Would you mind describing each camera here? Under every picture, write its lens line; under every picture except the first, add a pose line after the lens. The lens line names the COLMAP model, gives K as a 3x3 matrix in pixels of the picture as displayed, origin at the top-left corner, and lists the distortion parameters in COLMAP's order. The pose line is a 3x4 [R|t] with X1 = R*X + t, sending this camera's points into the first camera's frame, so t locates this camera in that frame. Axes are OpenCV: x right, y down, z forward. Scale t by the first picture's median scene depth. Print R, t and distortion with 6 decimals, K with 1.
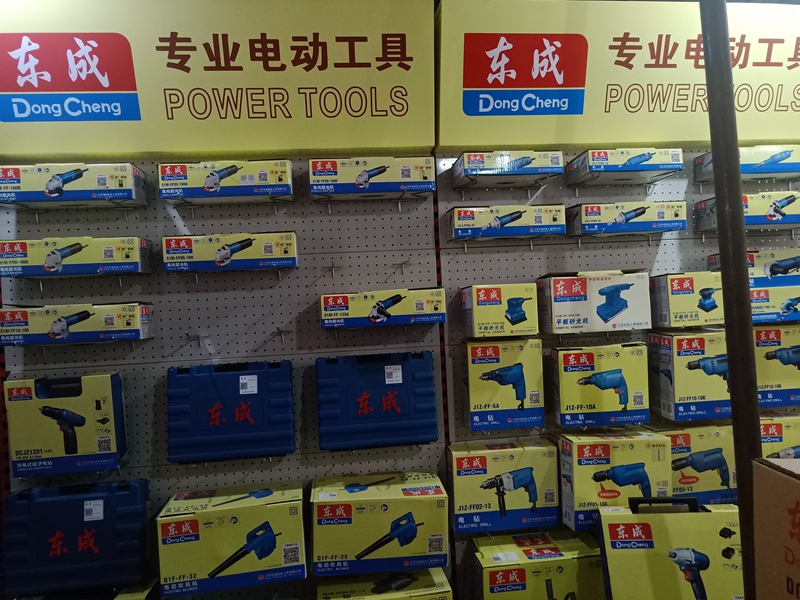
lens RADIAL K [[613.5, 0, 394.6], [0, 613.5, 302.9], [0, 0, 1]] dist [0.056971, -0.042652]
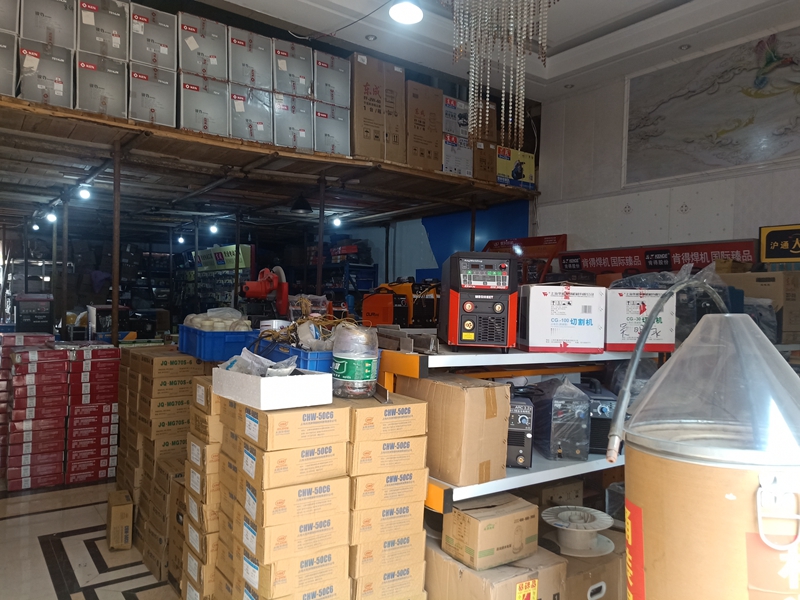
lens RADIAL K [[613.5, 0, 402.8], [0, 613.5, 305.8], [0, 0, 1]] dist [0.056971, -0.042652]
pose [[0.475559, 0.075691, -0.876422, 6.246631], [-0.025946, 0.997065, 0.072032, -0.378877], [0.879301, -0.011516, 0.476127, -0.300485]]
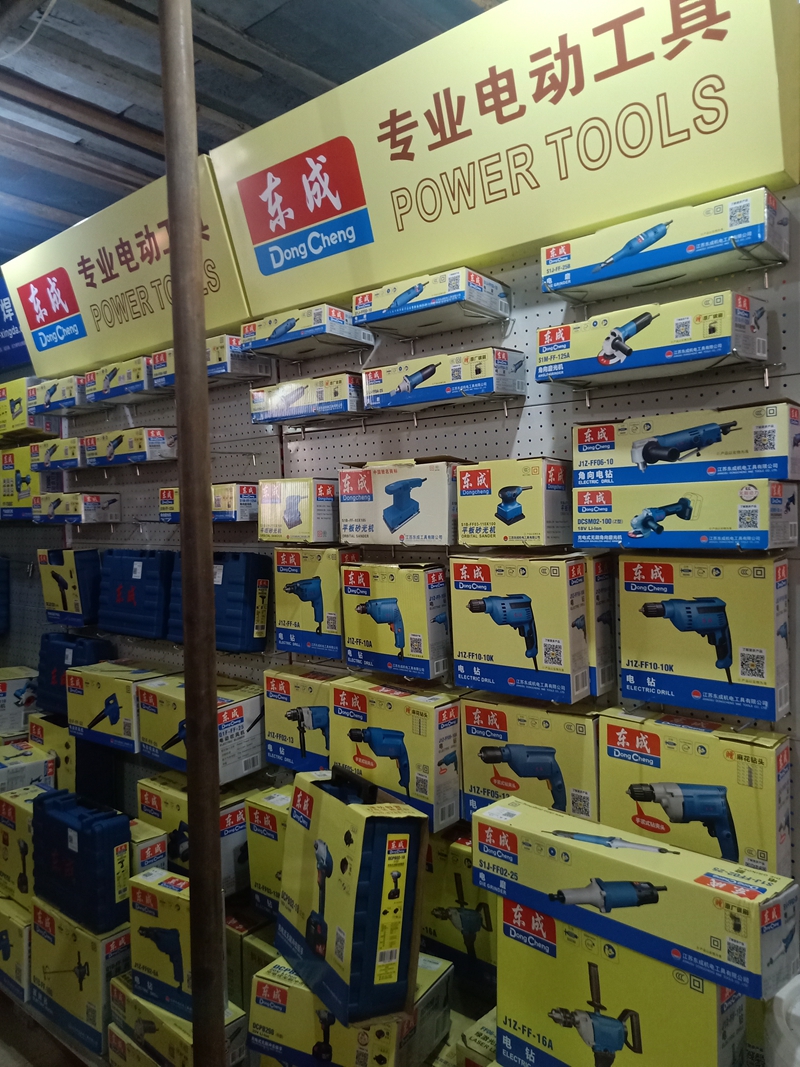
lens RADIAL K [[818.3, 0, 402.1], [0, 818.3, 527.5], [0, 0, 1]] dist [0.056971, -0.042652]
pose [[0.648455, 0.054223, -0.759319, 1.074481], [-0.000800, 0.997508, 0.070549, -0.041150], [0.761252, -0.045141, 0.646883, 0.392616]]
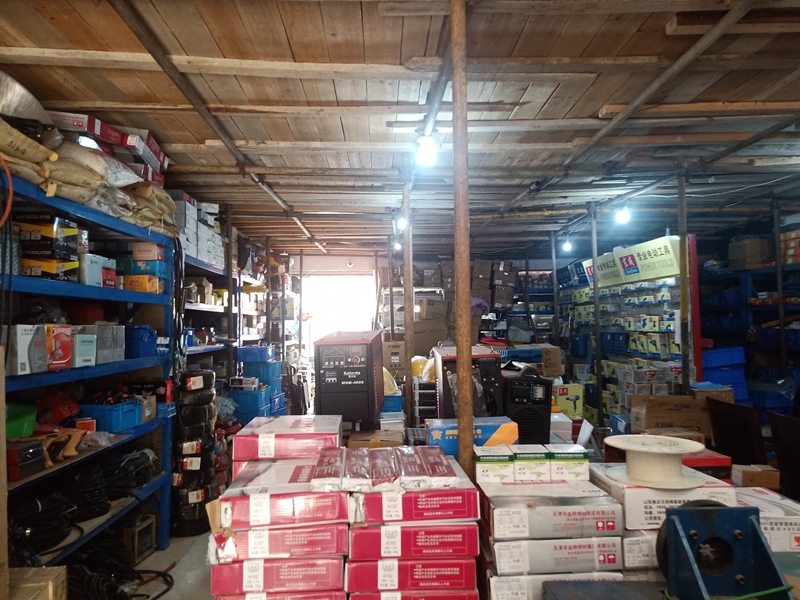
lens RADIAL K [[613.5, 0, 401.3], [0, 613.5, 301.7], [0, 0, 1]] dist [0.056971, -0.042652]
pose [[-0.086529, 0.022777, -0.995989, 4.160692], [0.044534, 0.998828, 0.018973, -0.265926], [0.995253, -0.042714, -0.087442, -0.112696]]
